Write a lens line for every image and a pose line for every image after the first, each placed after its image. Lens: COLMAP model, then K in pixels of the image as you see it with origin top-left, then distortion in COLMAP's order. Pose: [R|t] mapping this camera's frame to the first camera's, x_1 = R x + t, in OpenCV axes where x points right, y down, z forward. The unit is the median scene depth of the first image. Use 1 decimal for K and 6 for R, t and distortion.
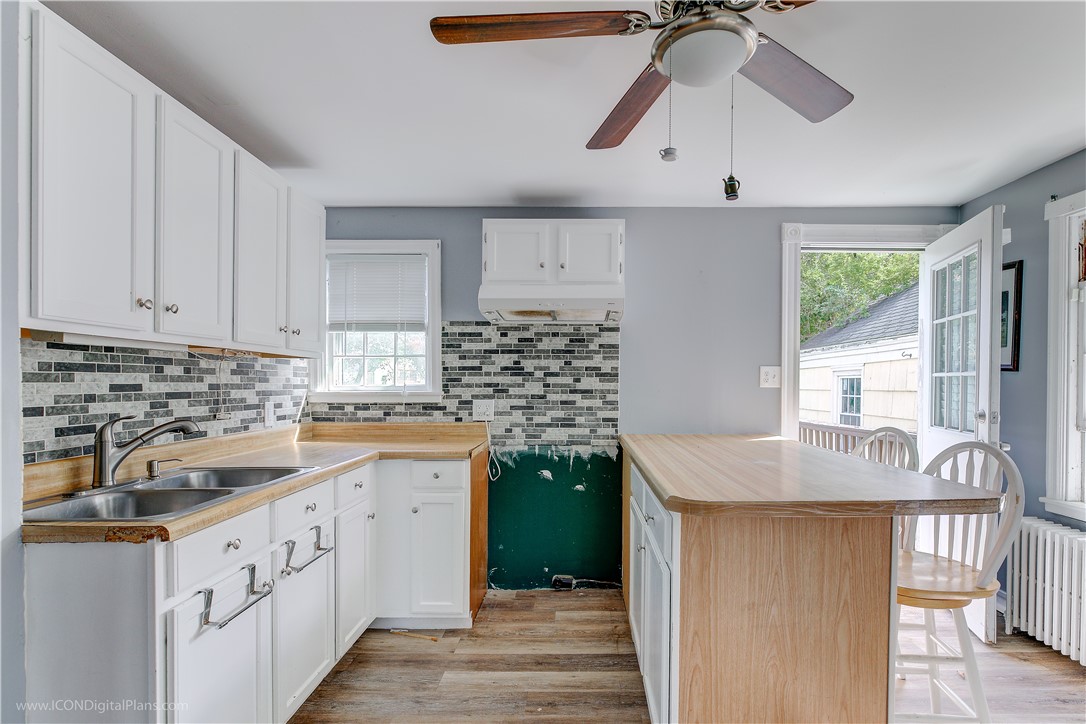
lens RADIAL K [[549.1, 0, 576.6], [0, 549.1, 388.8], [0, 0, 1]] dist [-0.002067, -0.000199]
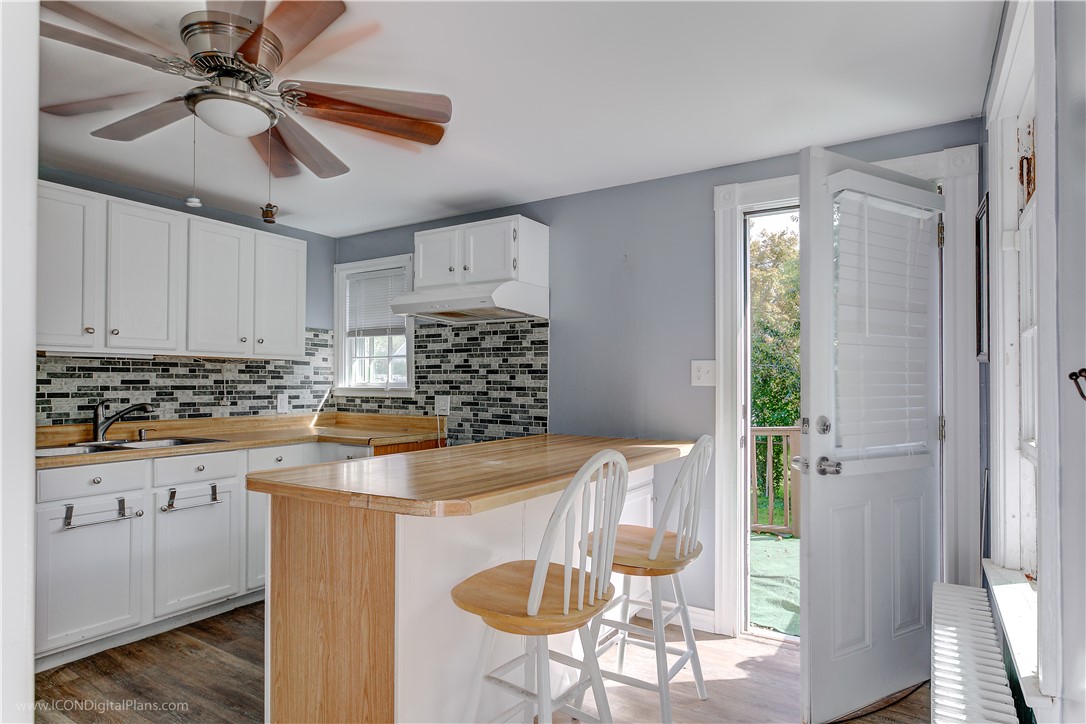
lens RADIAL K [[605.7, 0, 542.1], [0, 605.7, 378.7], [0, 0, 1]] dist [0.000334, -0.000359]
pose [[0.843193, 0.000098, -0.537612, 0.643508], [-0.008786, 0.999869, -0.013598, 0.001227], [0.537540, 0.016189, 0.843083, 0.099385]]
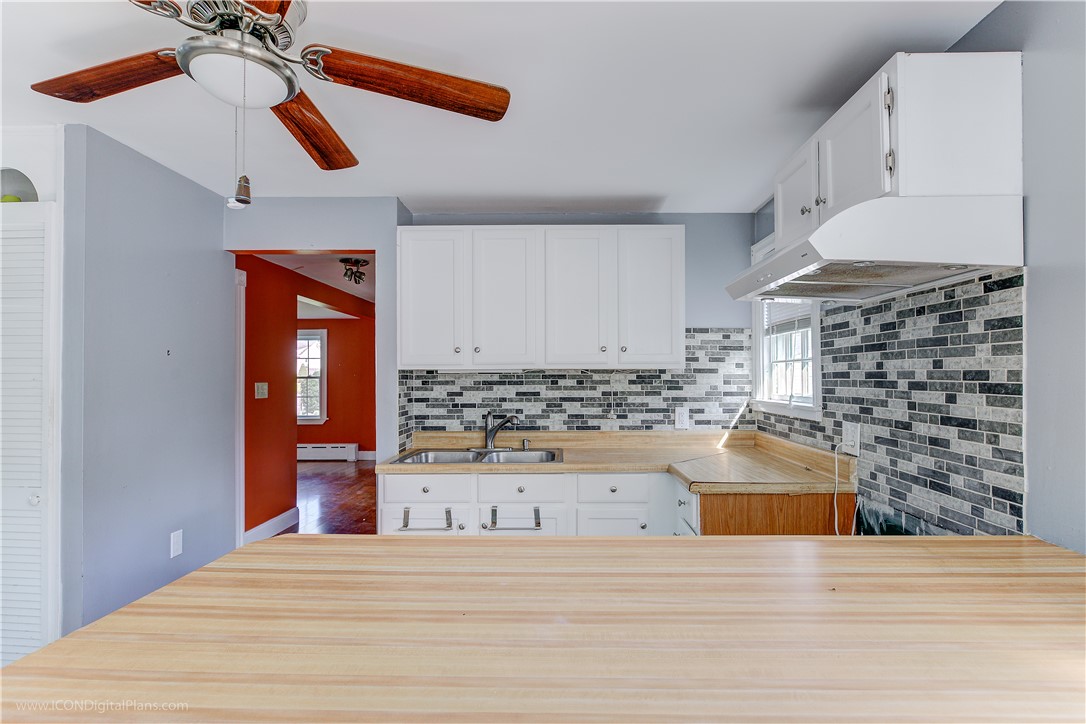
lens RADIAL K [[540.2, 0, 560.4], [0, 540.2, 374.3], [0, 0, 1]] dist [-0.000616, -0.000181]
pose [[-0.006821, -0.004249, -0.999968, 0.488227], [-0.007084, 0.999966, -0.004201, -0.033086], [0.999952, 0.007055, -0.006851, 0.658959]]
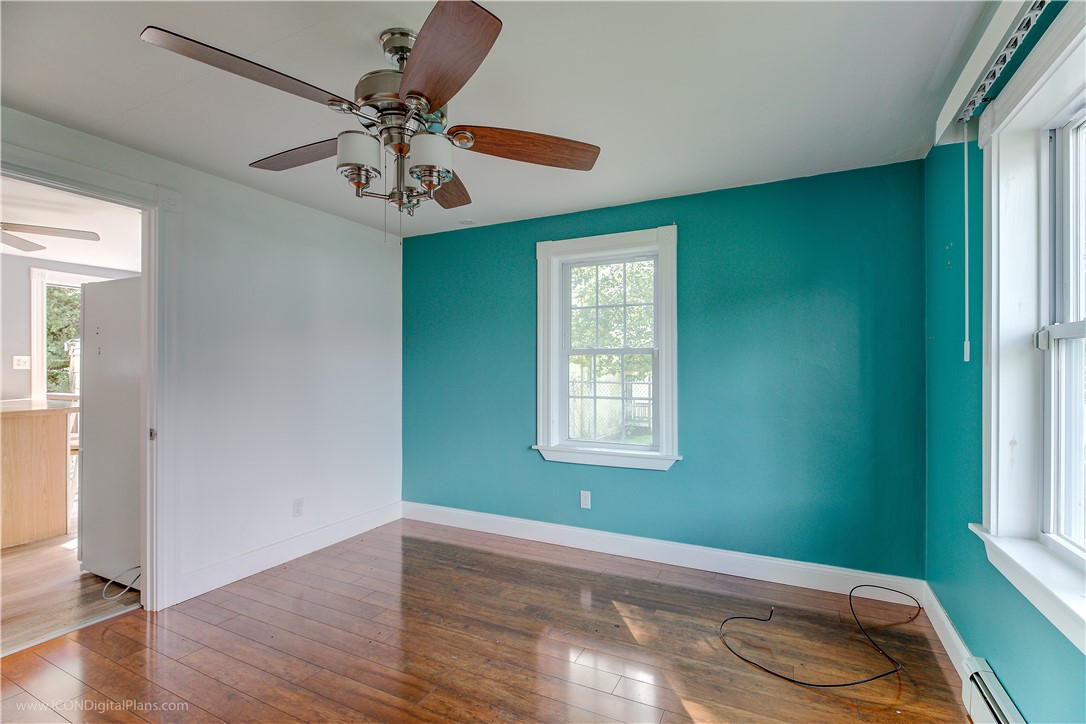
lens RADIAL K [[497.4, 0, 546.7], [0, 497.4, 373.9], [0, 0, 1]] dist [-0.001259, -0.000621]
pose [[0.449975, -0.005743, 0.893023, -0.242939], [0.007274, 0.999970, 0.002766, 0.018722], [-0.893012, 0.005251, 0.450003, -0.992458]]
